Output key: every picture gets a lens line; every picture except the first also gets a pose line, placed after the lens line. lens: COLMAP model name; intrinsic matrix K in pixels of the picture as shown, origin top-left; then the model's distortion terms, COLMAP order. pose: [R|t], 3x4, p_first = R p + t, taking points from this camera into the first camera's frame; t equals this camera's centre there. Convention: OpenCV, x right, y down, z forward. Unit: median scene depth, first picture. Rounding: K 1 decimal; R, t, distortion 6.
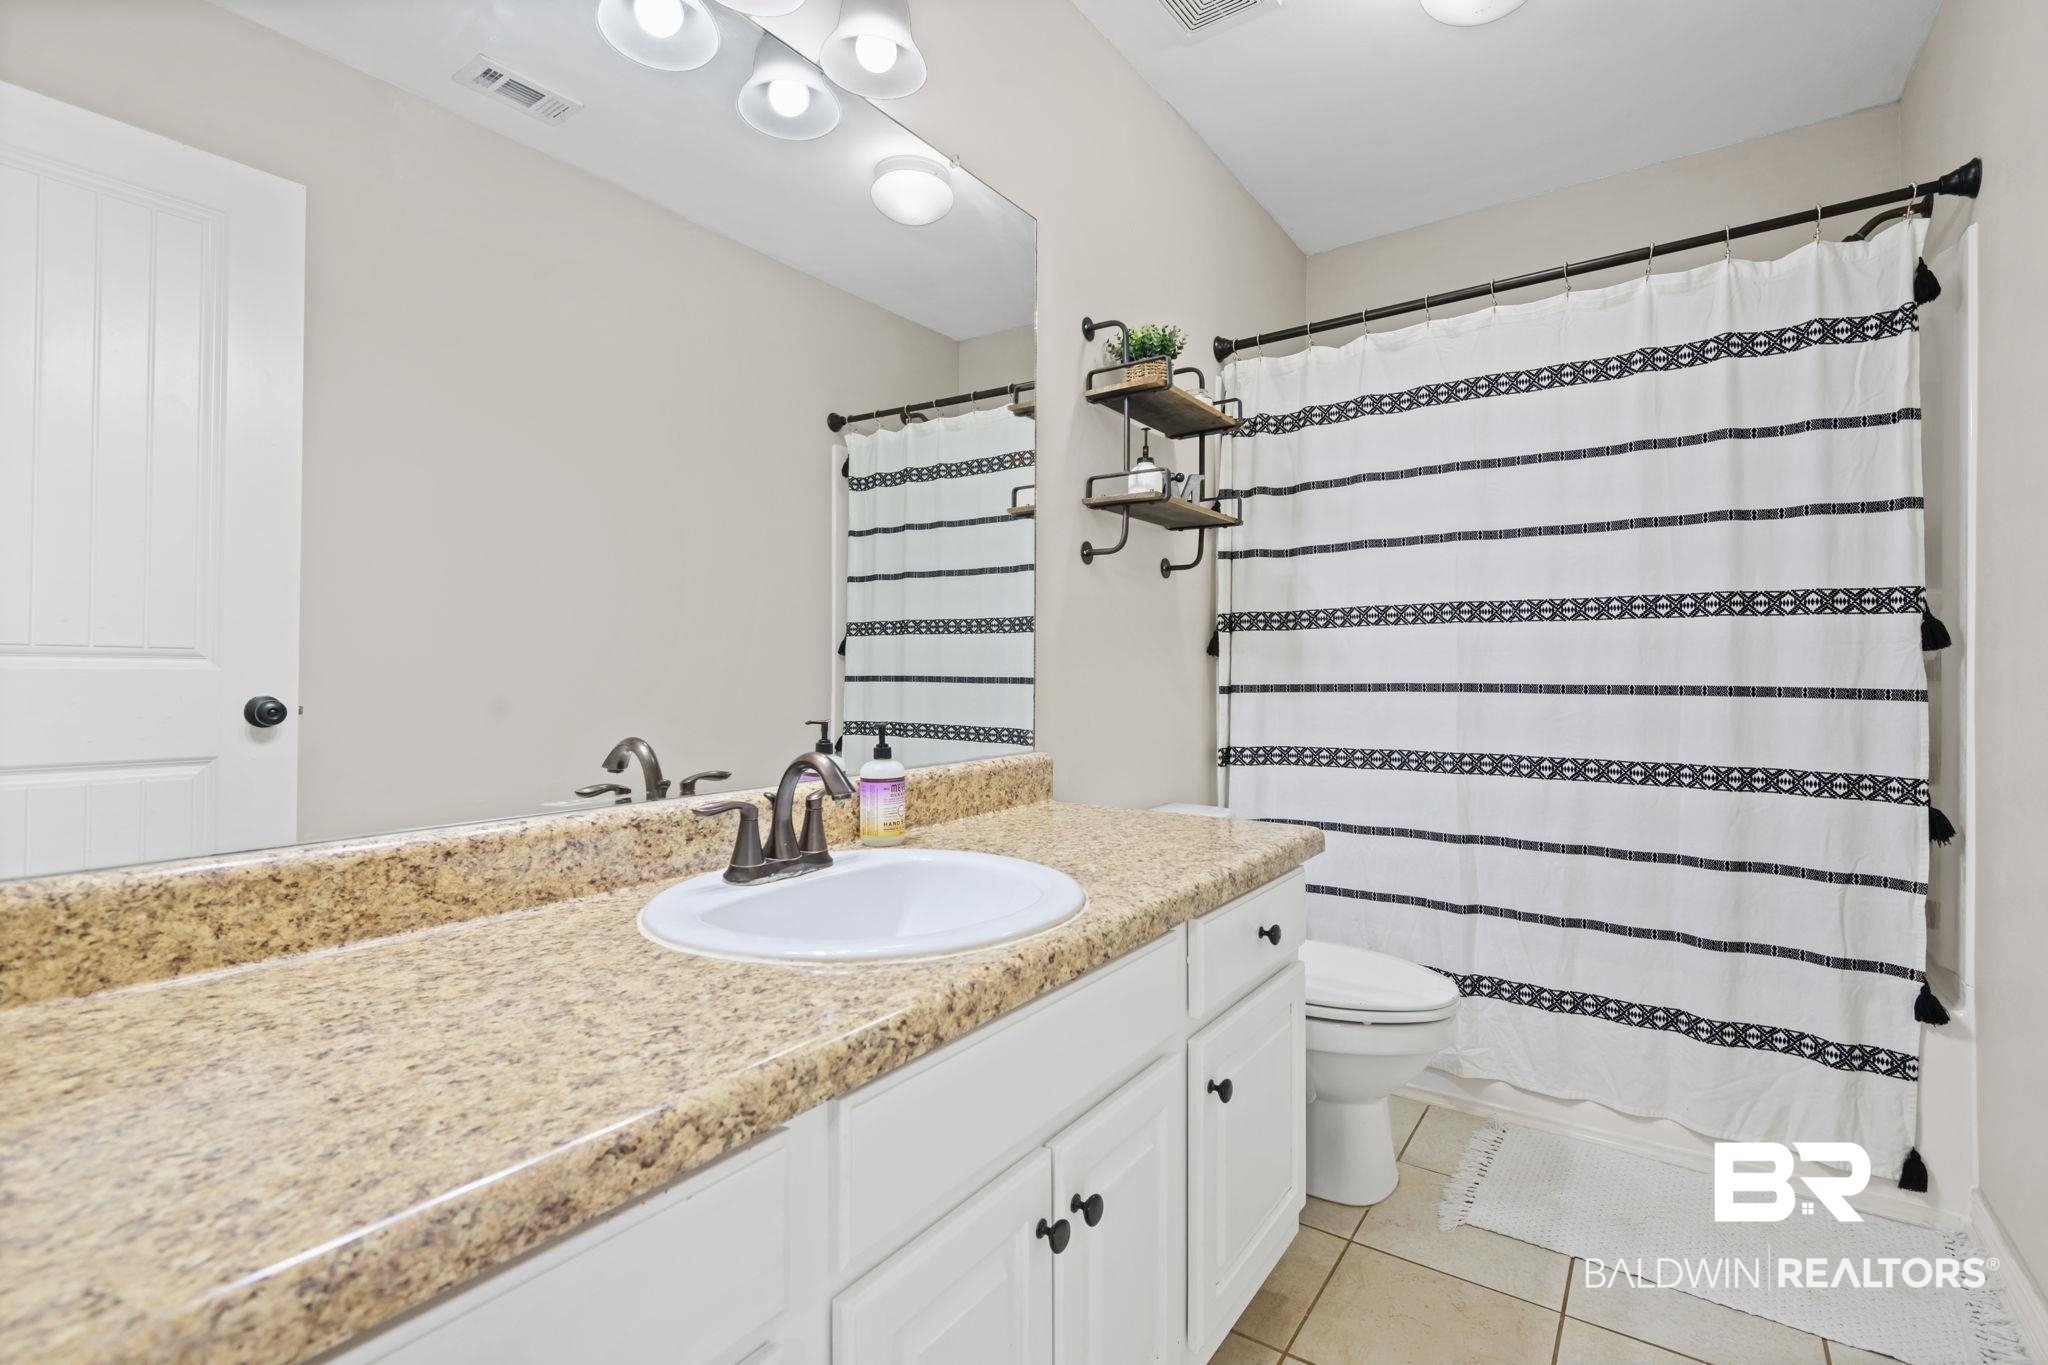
lens RADIAL K [[934.5, 0, 1028.0], [0, 934.5, 652.7], [0, 0, 1]] dist [0.002561, -0.004522]
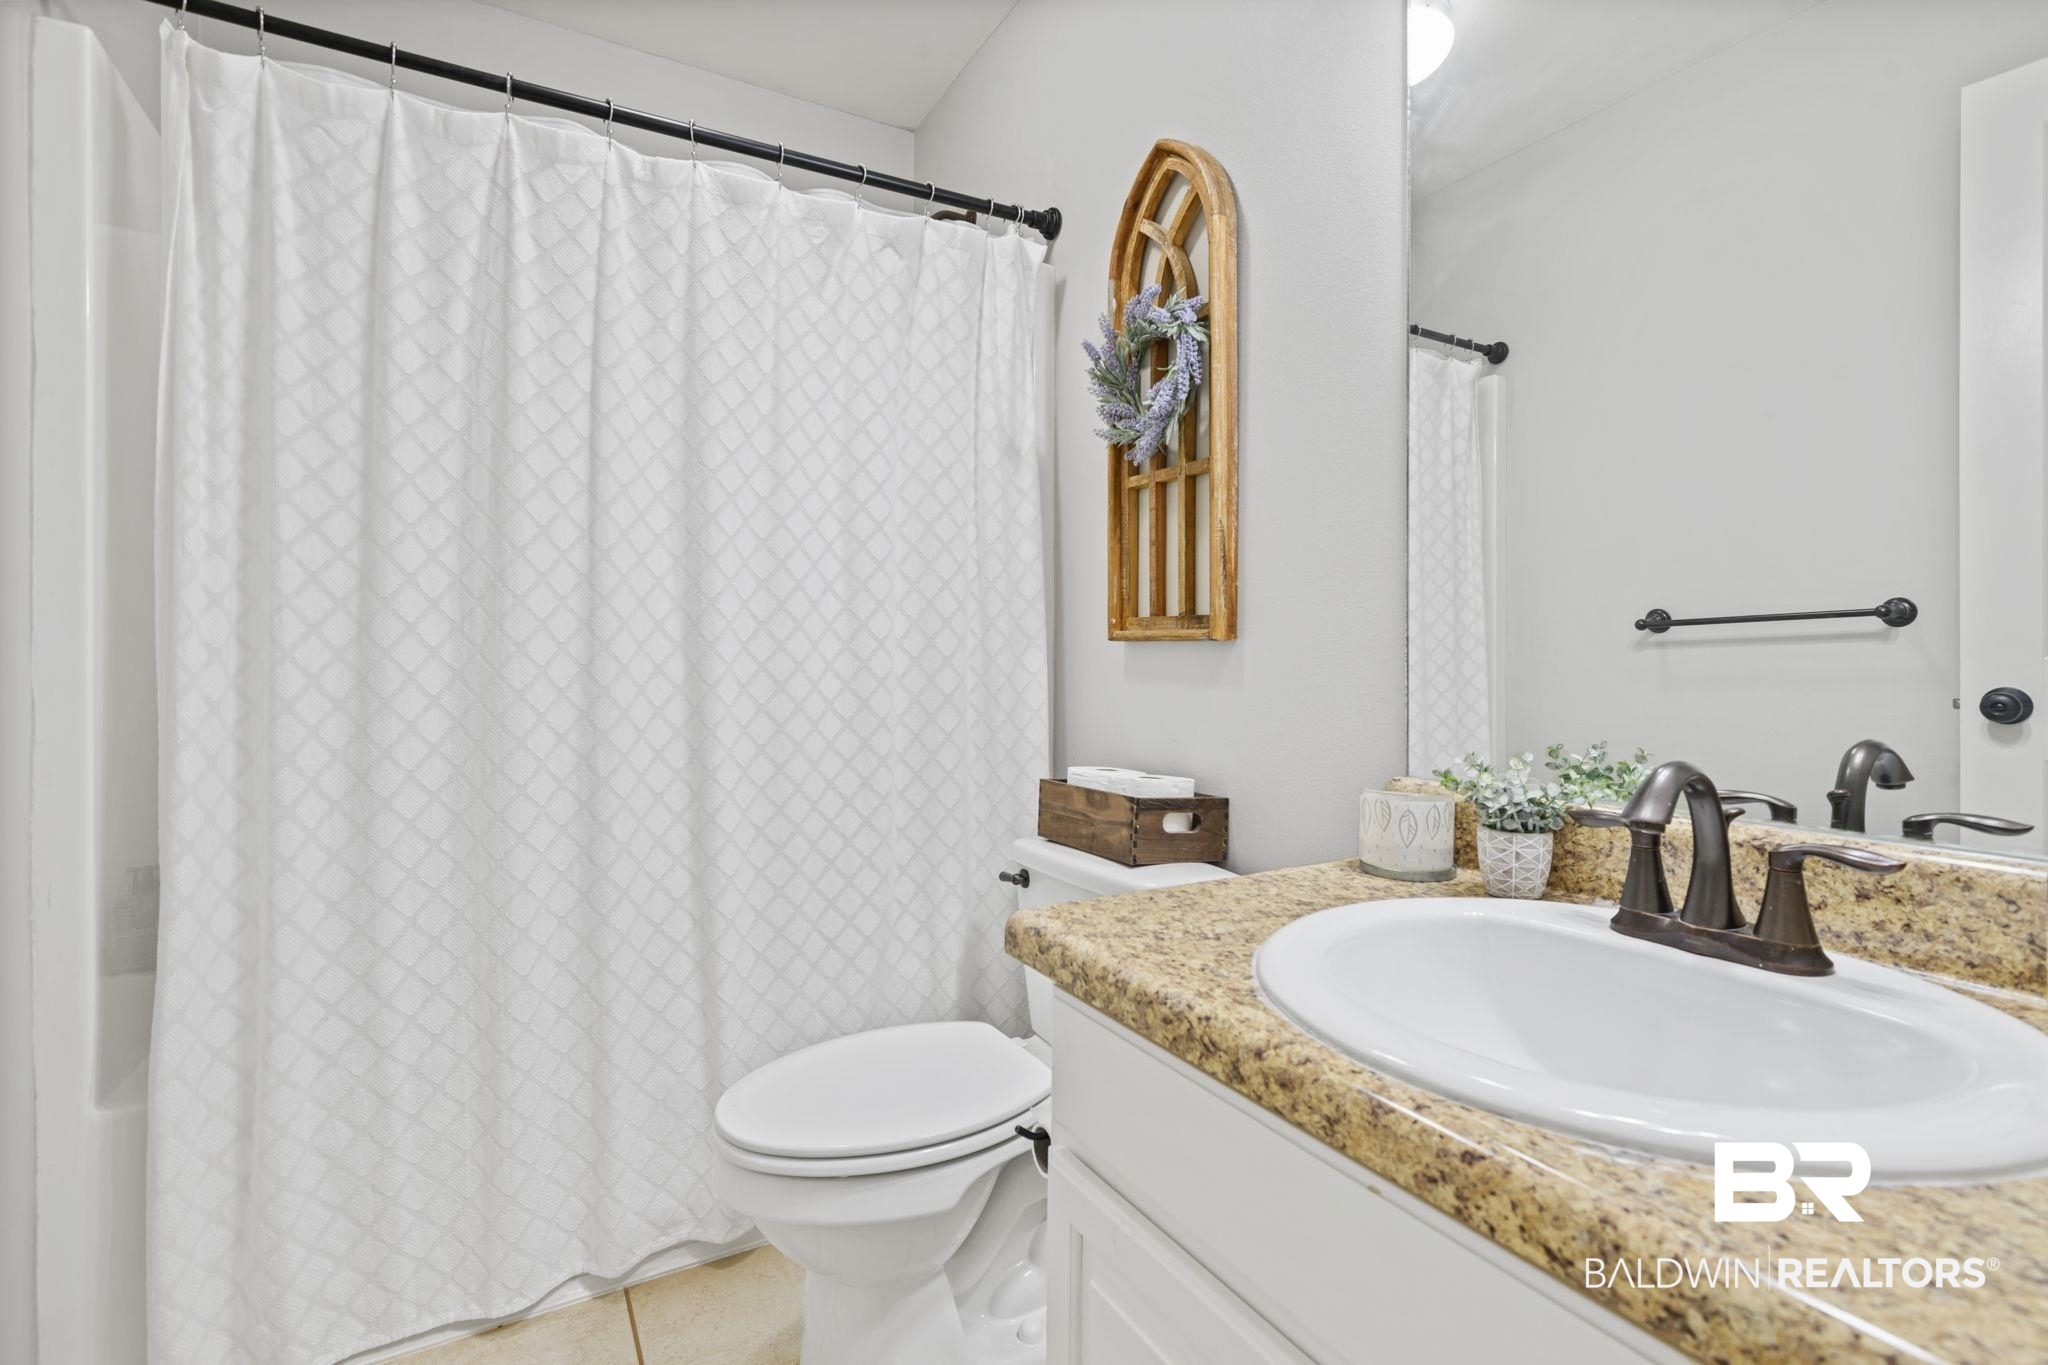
lens RADIAL K [[934.5, 0, 1028.0], [0, 934.5, 652.7], [0, 0, 1]] dist [0.002561, -0.004522]
pose [[-0.433024, 0.007139, -0.901354, 0.783082], [0.031487, 0.999478, -0.007210, 0.023722], [0.900832, -0.031503, -0.433023, 1.236630]]
